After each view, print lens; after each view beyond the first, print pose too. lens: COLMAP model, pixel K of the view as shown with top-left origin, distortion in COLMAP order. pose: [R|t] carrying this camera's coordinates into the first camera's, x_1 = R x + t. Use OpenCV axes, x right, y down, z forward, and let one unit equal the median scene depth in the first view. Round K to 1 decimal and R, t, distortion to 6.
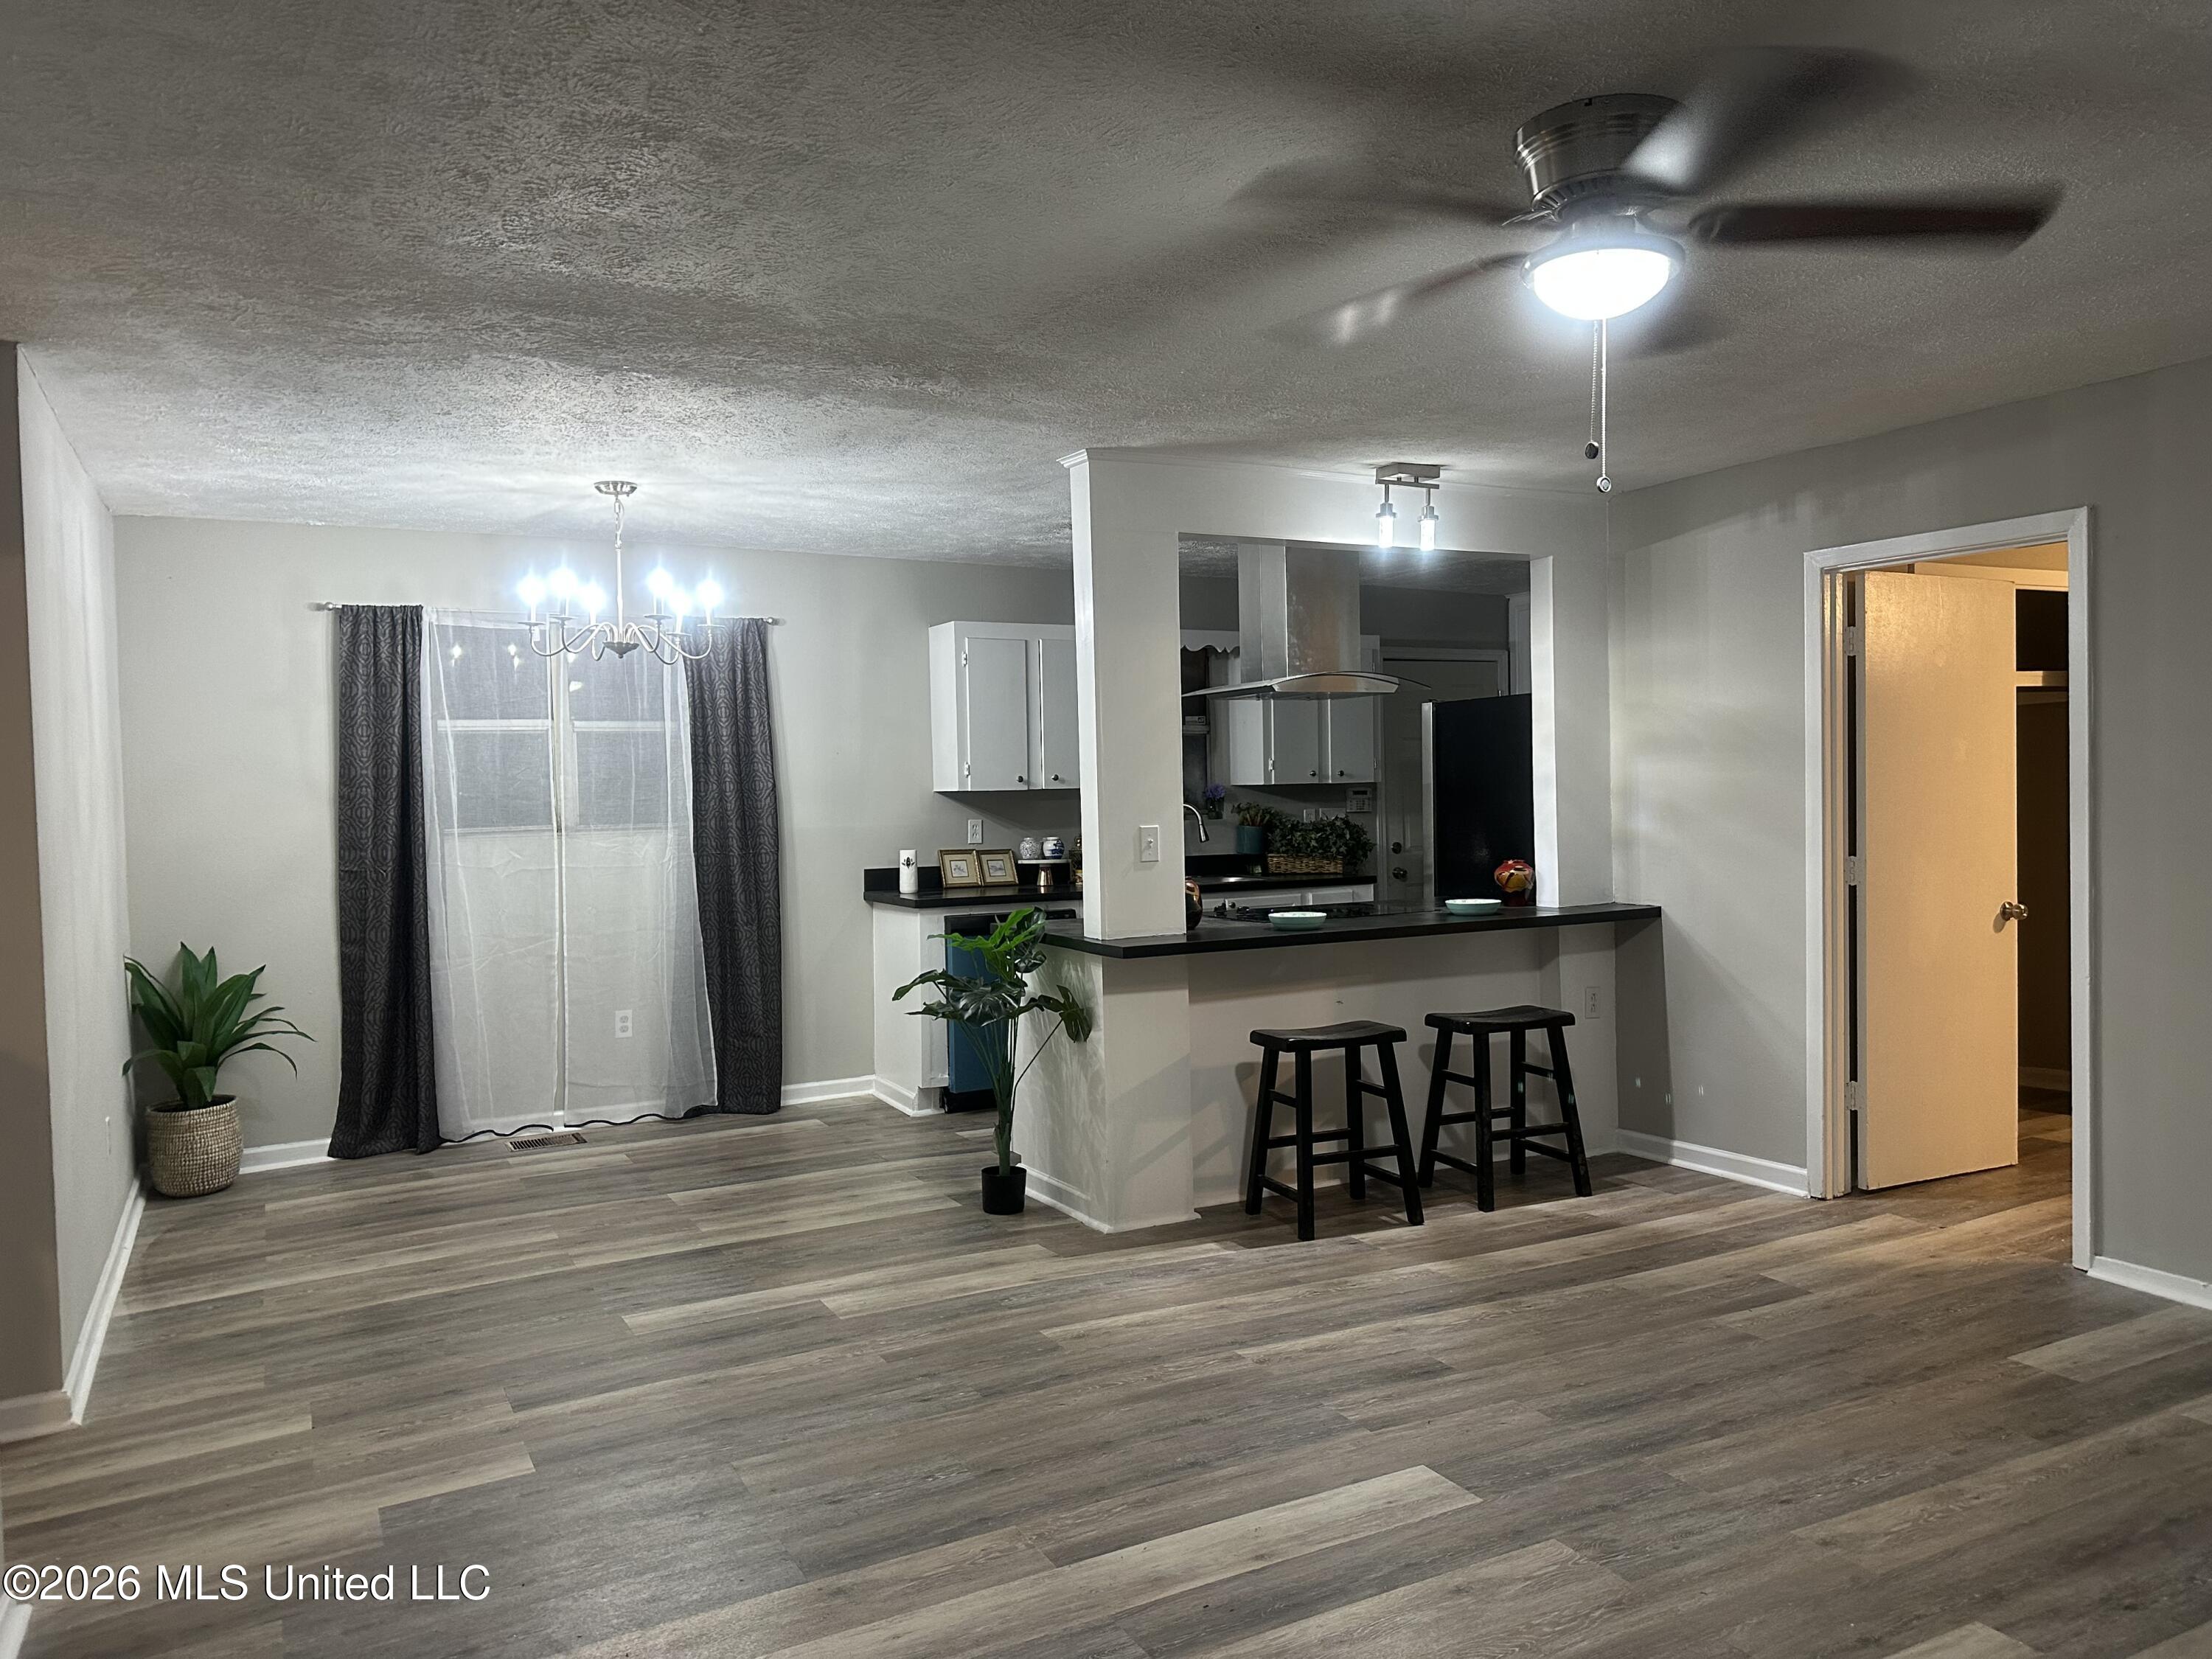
lens RADIAL K [[1611.1, 0, 1114.5], [0, 1611.1, 824.5], [0, 0, 1]] dist [0.047886, -0.066016]
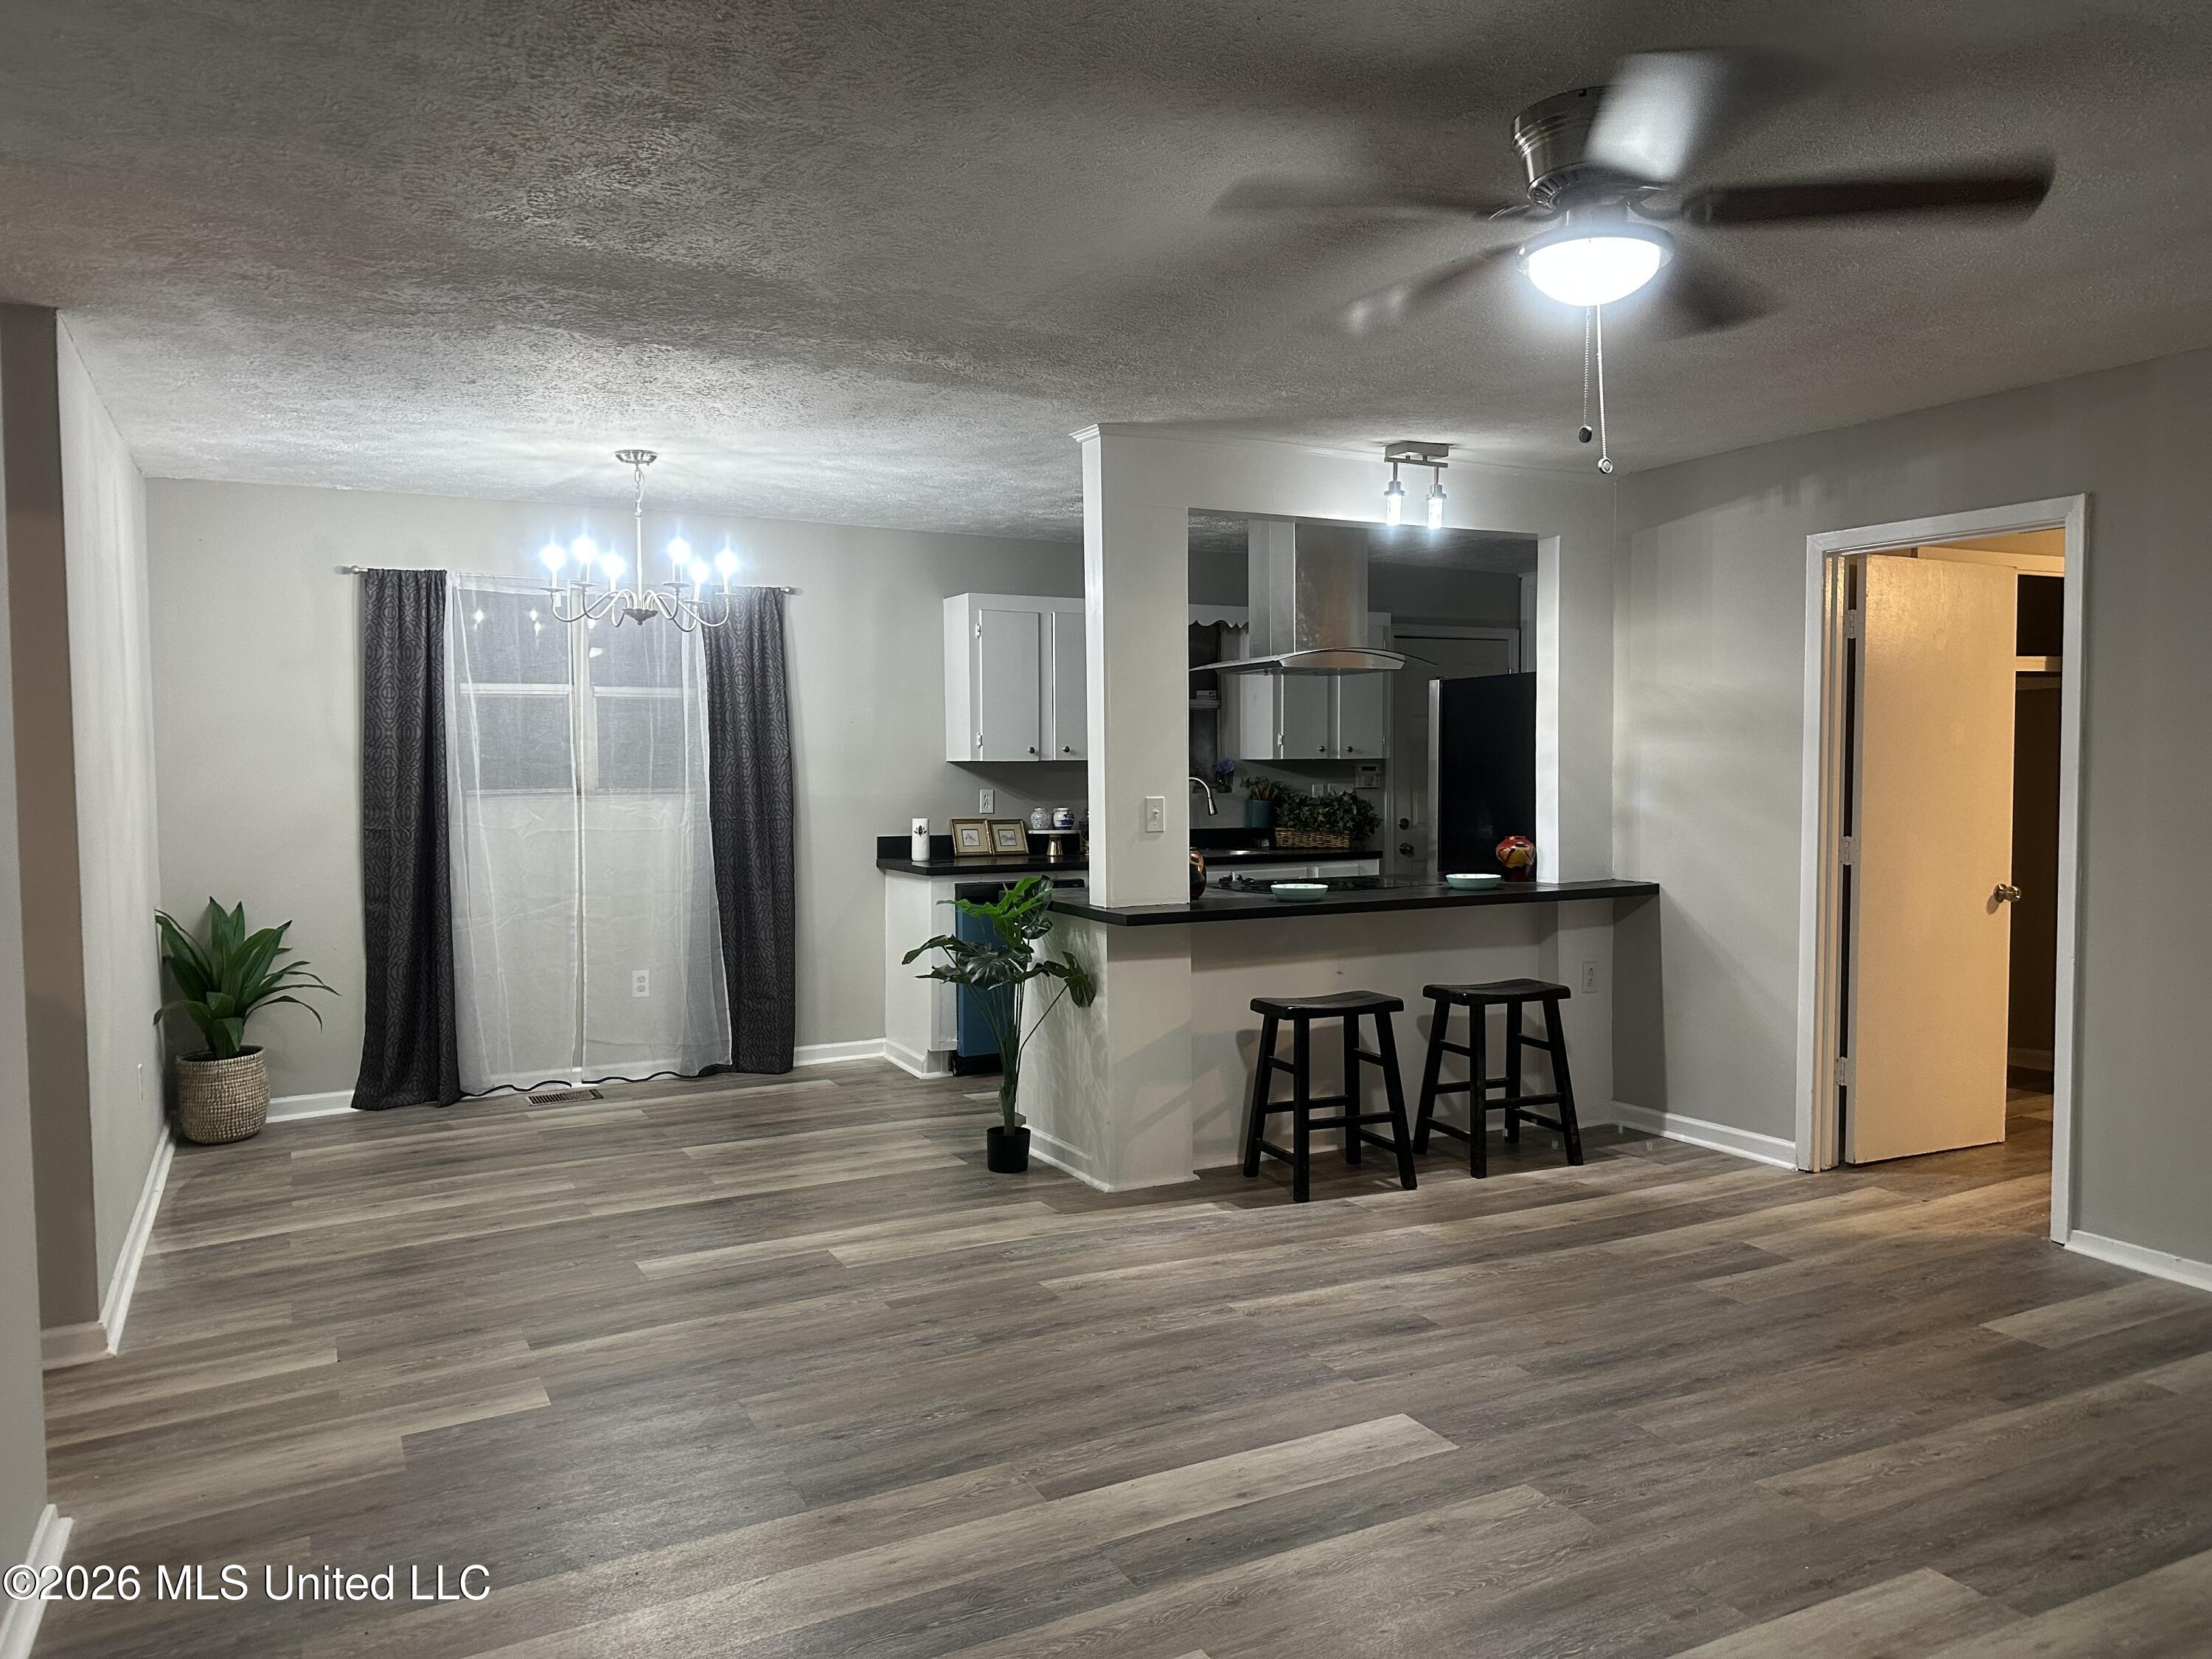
lens RADIAL K [[1611.1, 0, 1113.6], [0, 1611.1, 833.8], [0, 0, 1]] dist [0.047886, -0.066016]
pose [[0.999829, 0.014851, -0.011062, 0.006773], [-0.014611, 0.999663, 0.021453, 0.002791], [0.011377, -0.021288, 0.999709, -0.019283]]
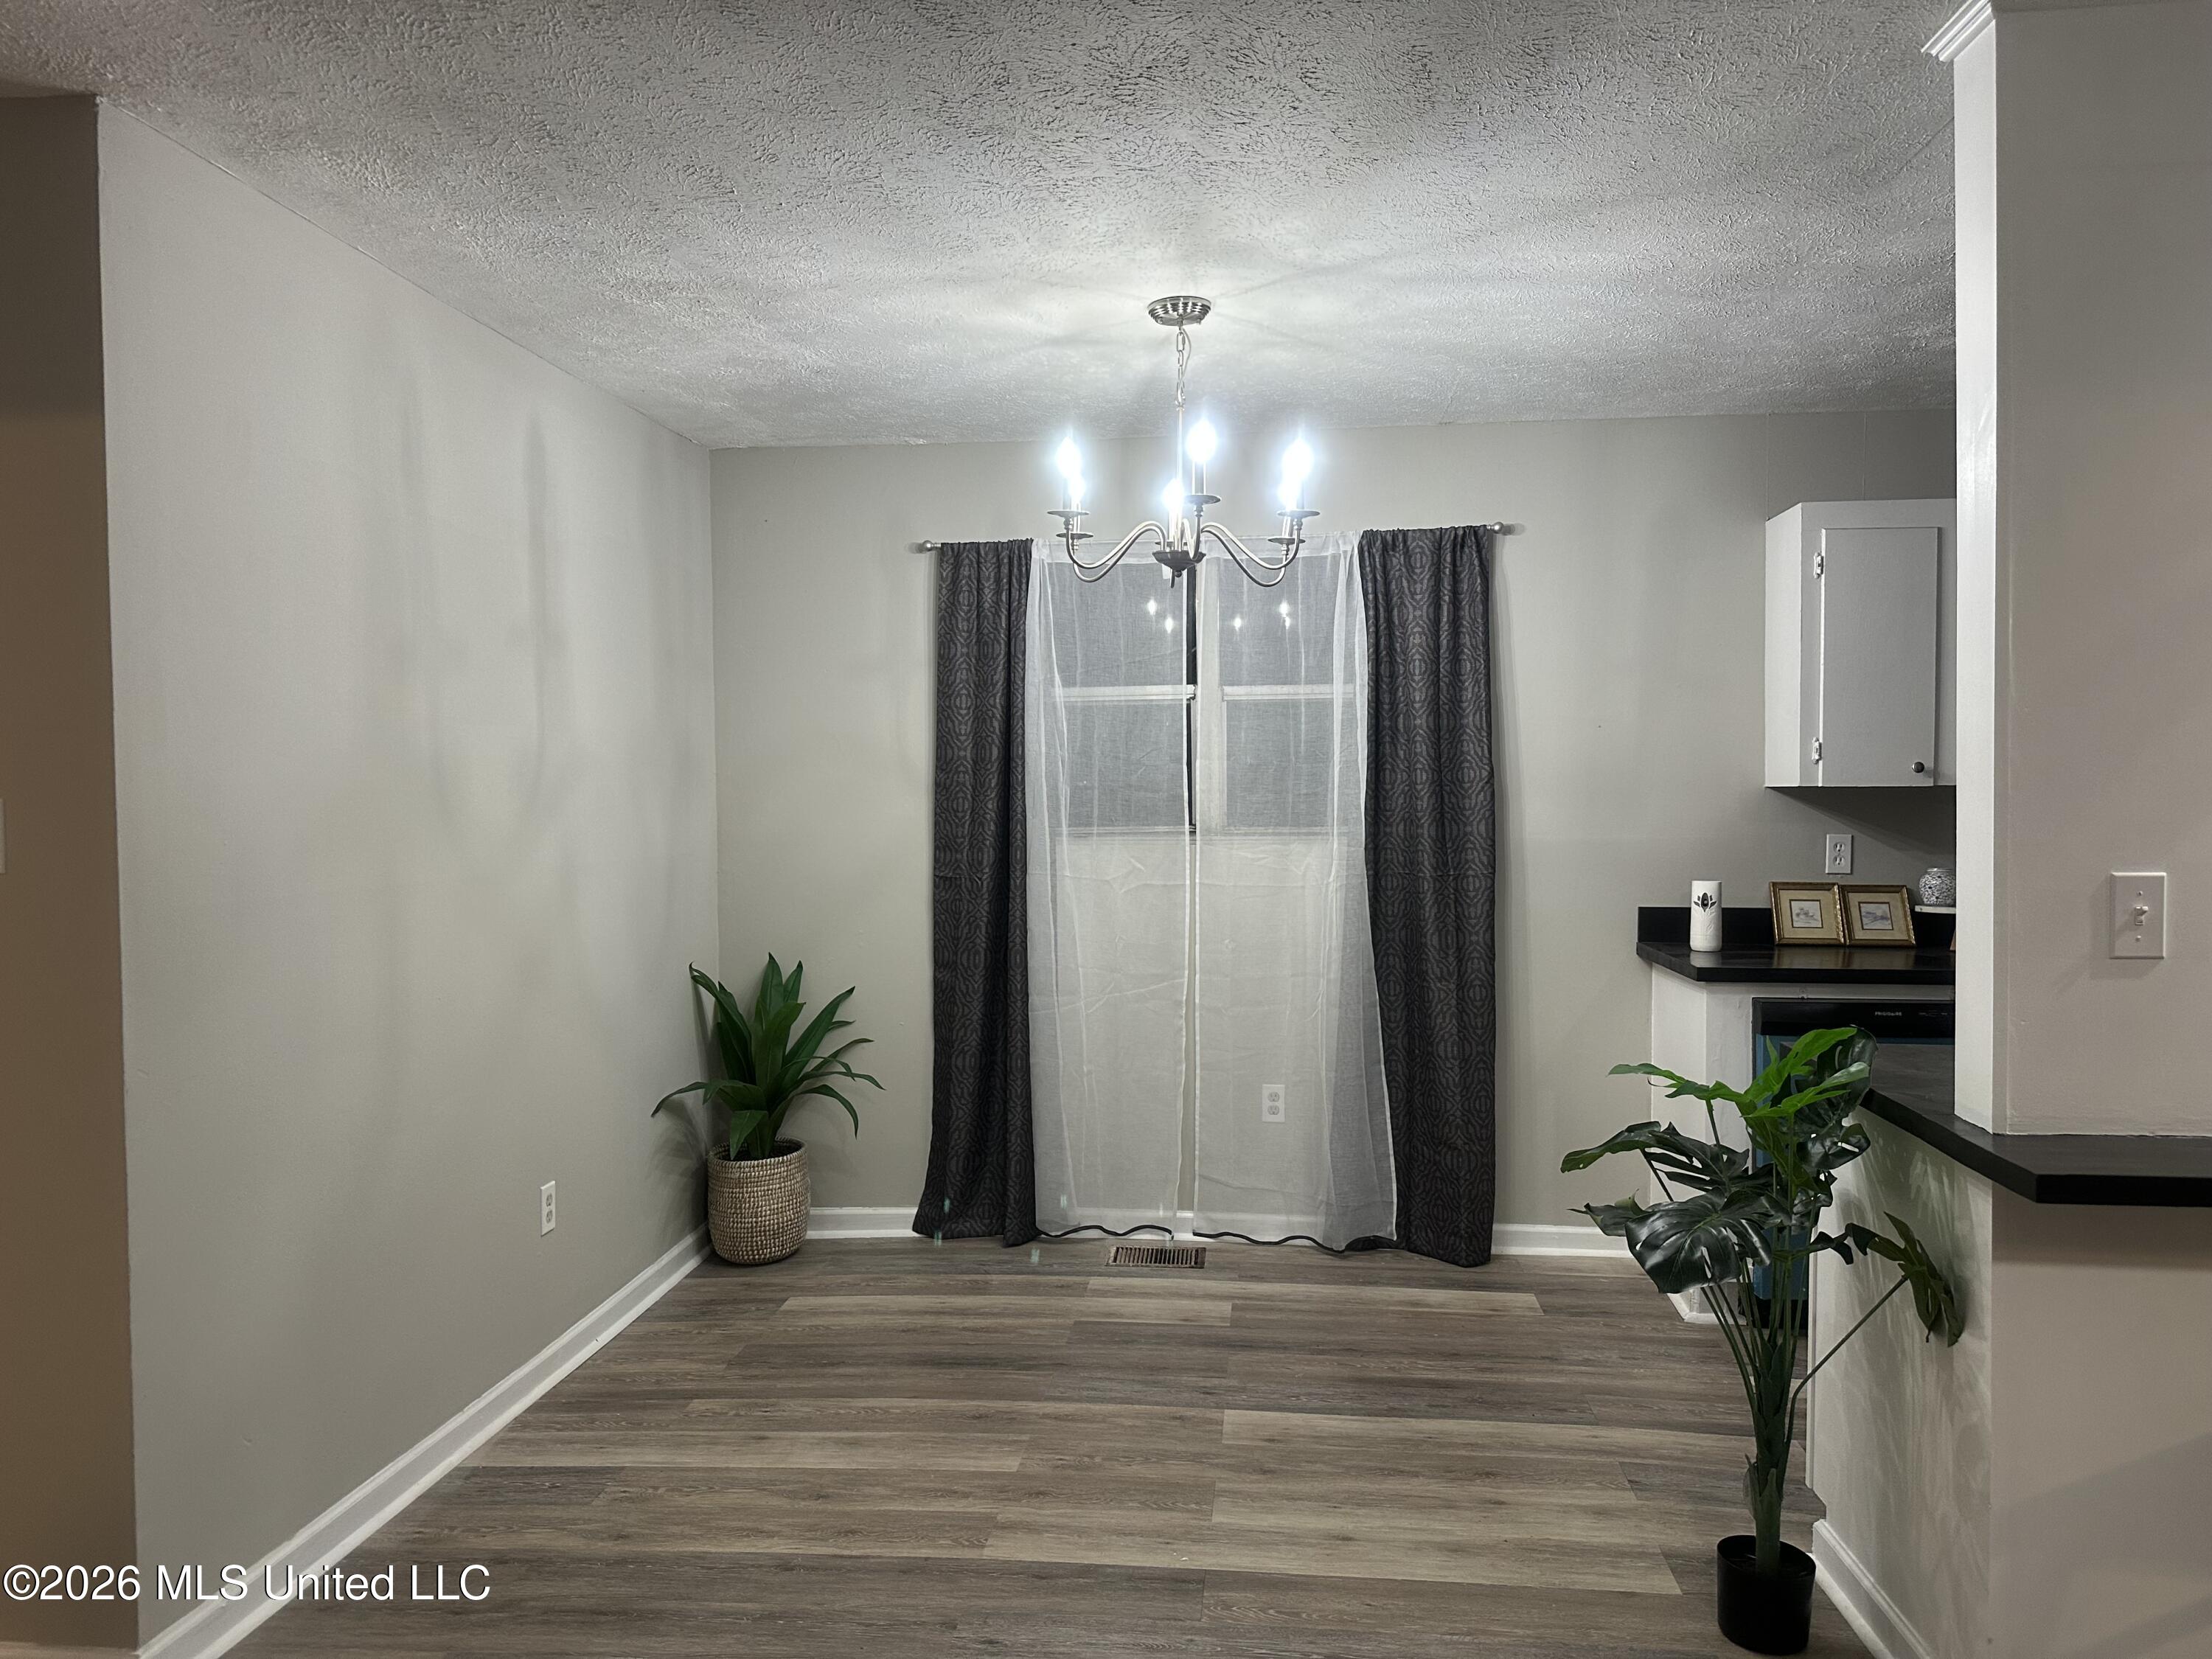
lens RADIAL K [[1611.1, 0, 1046.8], [0, 1611.1, 818.2], [0, 0, 1]] dist [0.047886, -0.066016]
pose [[0.815923, 0.025484, -0.577599, 0.033353], [-0.022658, 0.999670, 0.012099, -0.013287], [0.577717, 0.003215, 0.816231, 0.458142]]
